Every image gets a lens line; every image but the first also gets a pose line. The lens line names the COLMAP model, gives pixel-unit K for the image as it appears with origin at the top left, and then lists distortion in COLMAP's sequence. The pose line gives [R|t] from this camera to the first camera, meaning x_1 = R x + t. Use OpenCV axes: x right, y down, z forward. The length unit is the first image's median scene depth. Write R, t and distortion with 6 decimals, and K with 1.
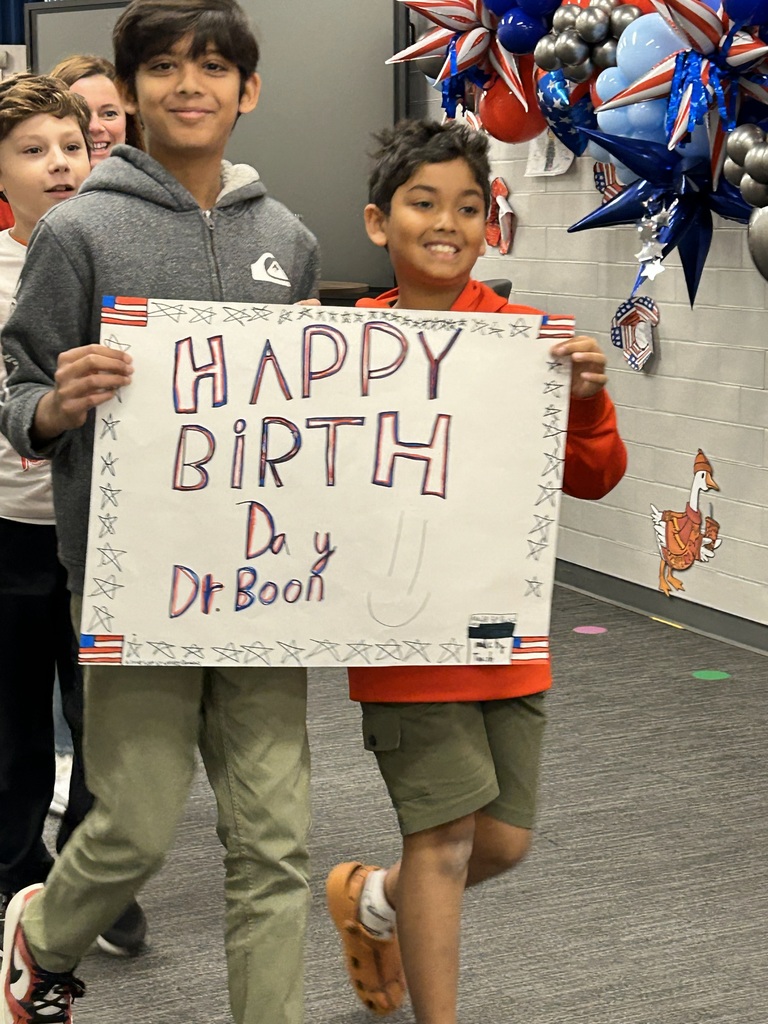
lens RADIAL K [[2018.6, 0, 386.6], [0, 2018.6, 505.4], [0, 0, 1]] dist [0.132124, 0.000000]
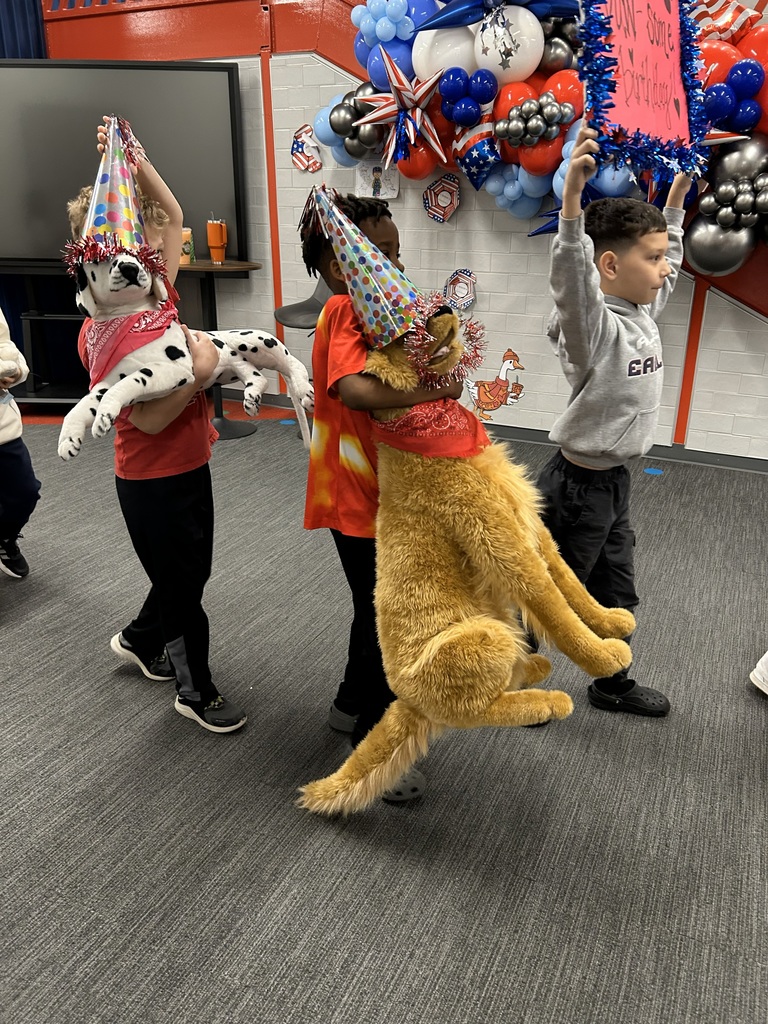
lens RADIAL K [[770.8, 0, 384.8], [0, 770.8, 505.0], [0, 0, 1]] dist [0.041943, -0.037696]
pose [[0.774785, -0.213208, 0.595189, -0.423030], [0.078092, 0.966485, 0.244558, -0.074451], [-0.627383, -0.143001, 0.765468, 0.472014]]
